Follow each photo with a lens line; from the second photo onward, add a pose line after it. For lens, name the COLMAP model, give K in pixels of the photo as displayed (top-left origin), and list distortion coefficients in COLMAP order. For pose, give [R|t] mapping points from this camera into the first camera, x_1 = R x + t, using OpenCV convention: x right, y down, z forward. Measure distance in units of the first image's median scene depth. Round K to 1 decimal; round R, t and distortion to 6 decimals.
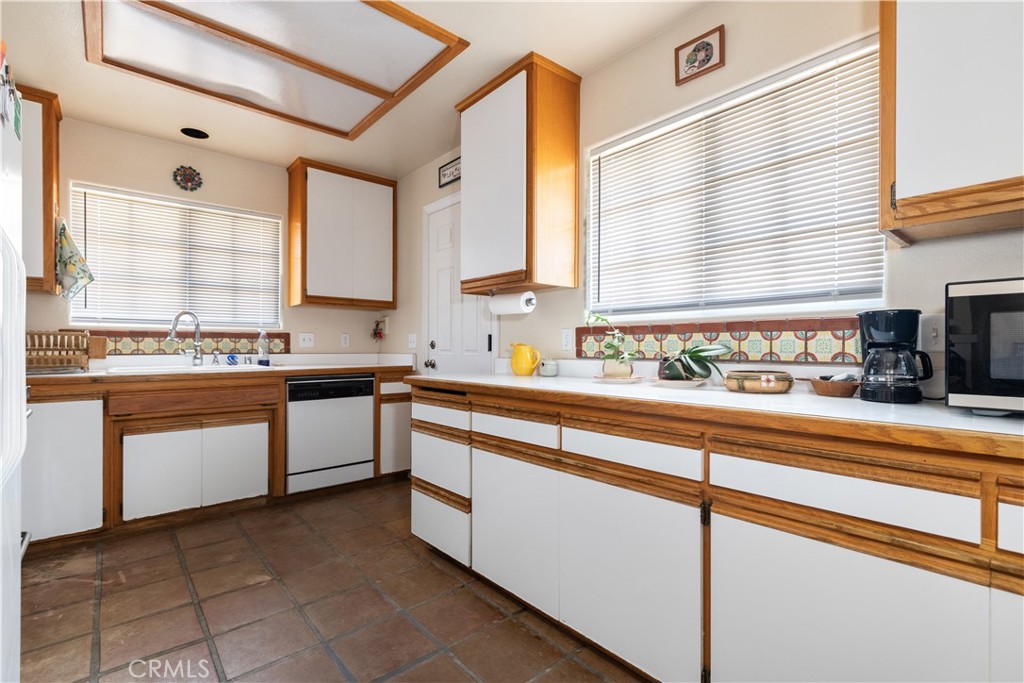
lens RADIAL K [[466.1, 0, 509.2], [0, 466.1, 344.4], [0, 0, 1]] dist [0.005439, -0.000016]
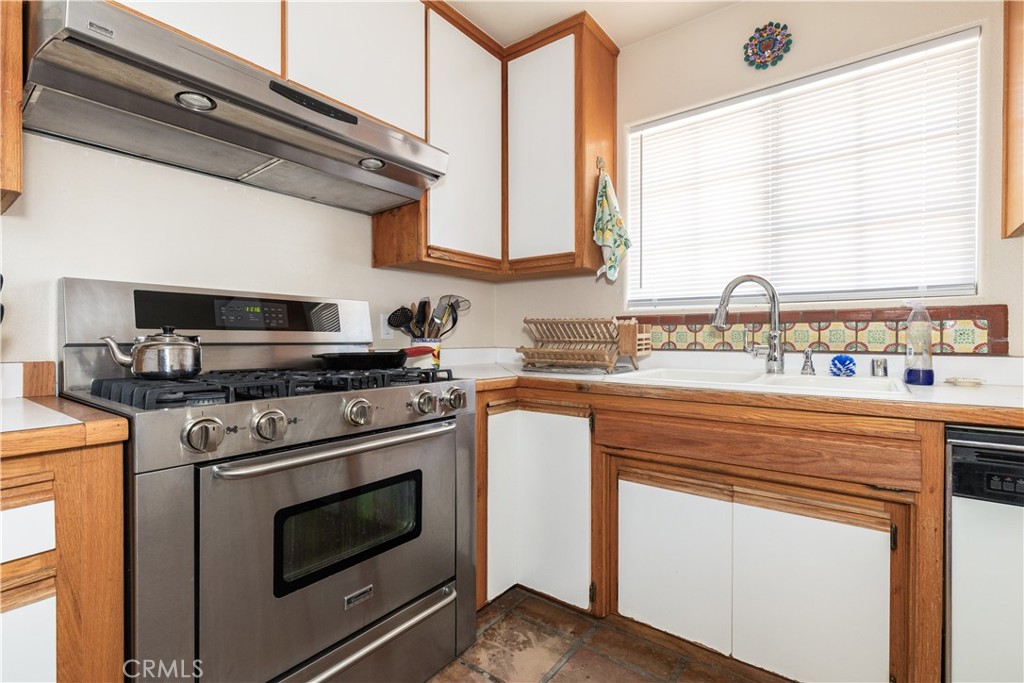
lens RADIAL K [[466.1, 0, 508.9], [0, 466.1, 339.4], [0, 0, 1]] dist [0.005439, -0.000016]
pose [[0.193240, 0.002562, -0.981148, -0.187175], [0.002956, 0.999991, 0.003193, 0.002900], [0.981147, -0.003517, 0.193231, 0.588156]]
